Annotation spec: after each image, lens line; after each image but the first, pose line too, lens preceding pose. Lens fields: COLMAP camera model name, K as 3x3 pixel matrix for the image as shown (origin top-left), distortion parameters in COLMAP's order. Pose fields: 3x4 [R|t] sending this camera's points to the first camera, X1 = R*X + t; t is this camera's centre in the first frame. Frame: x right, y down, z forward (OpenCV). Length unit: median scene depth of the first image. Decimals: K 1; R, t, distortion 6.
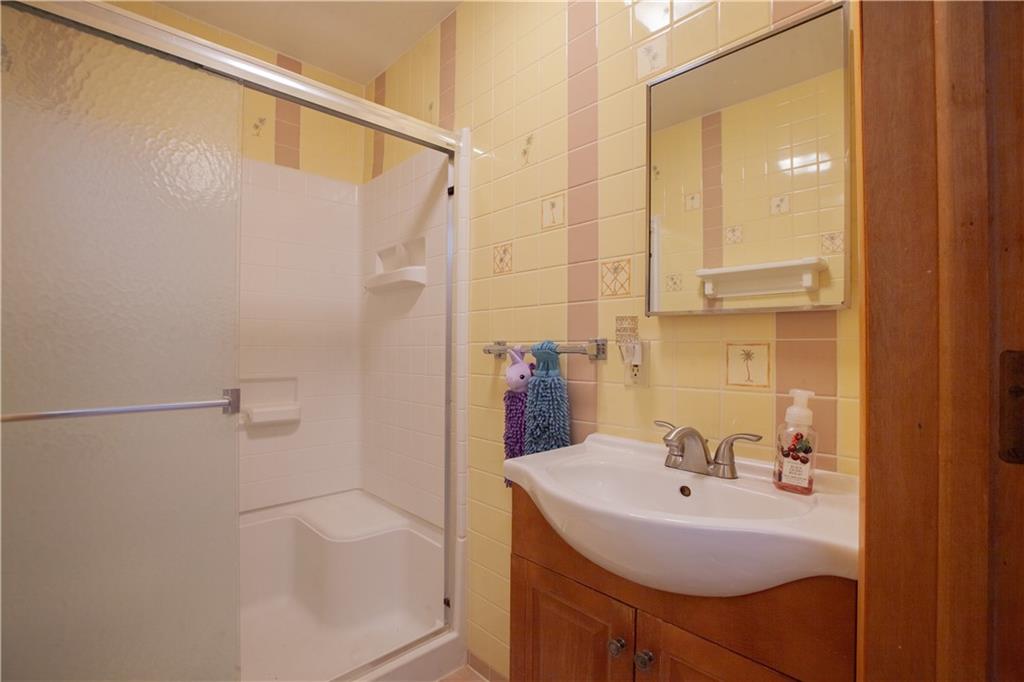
lens RADIAL K [[467.1, 0, 507.9], [0, 467.1, 344.3], [0, 0, 1]] dist [-0.035261, 0.007940]
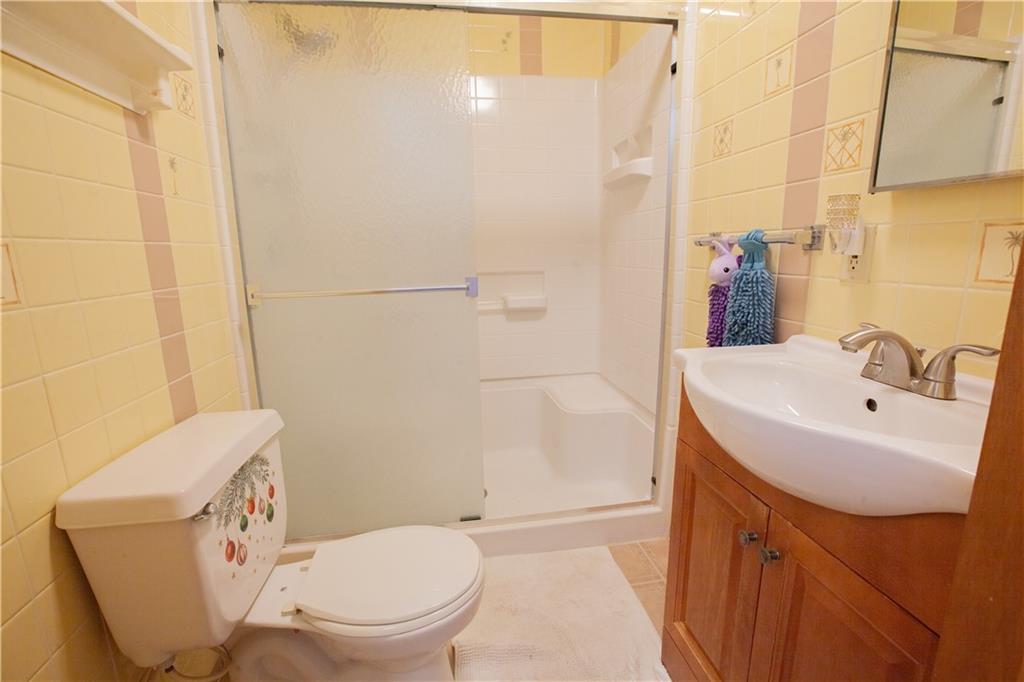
lens RADIAL K [[467.1, 0, 519.3], [0, 467.1, 339.3], [0, 0, 1]] dist [-0.035261, 0.007940]
pose [[0.835285, 0.087330, -0.542837, 0.204906], [0.024557, 0.980394, 0.195510, 0.014382], [0.549268, -0.176637, 0.816764, -0.011238]]
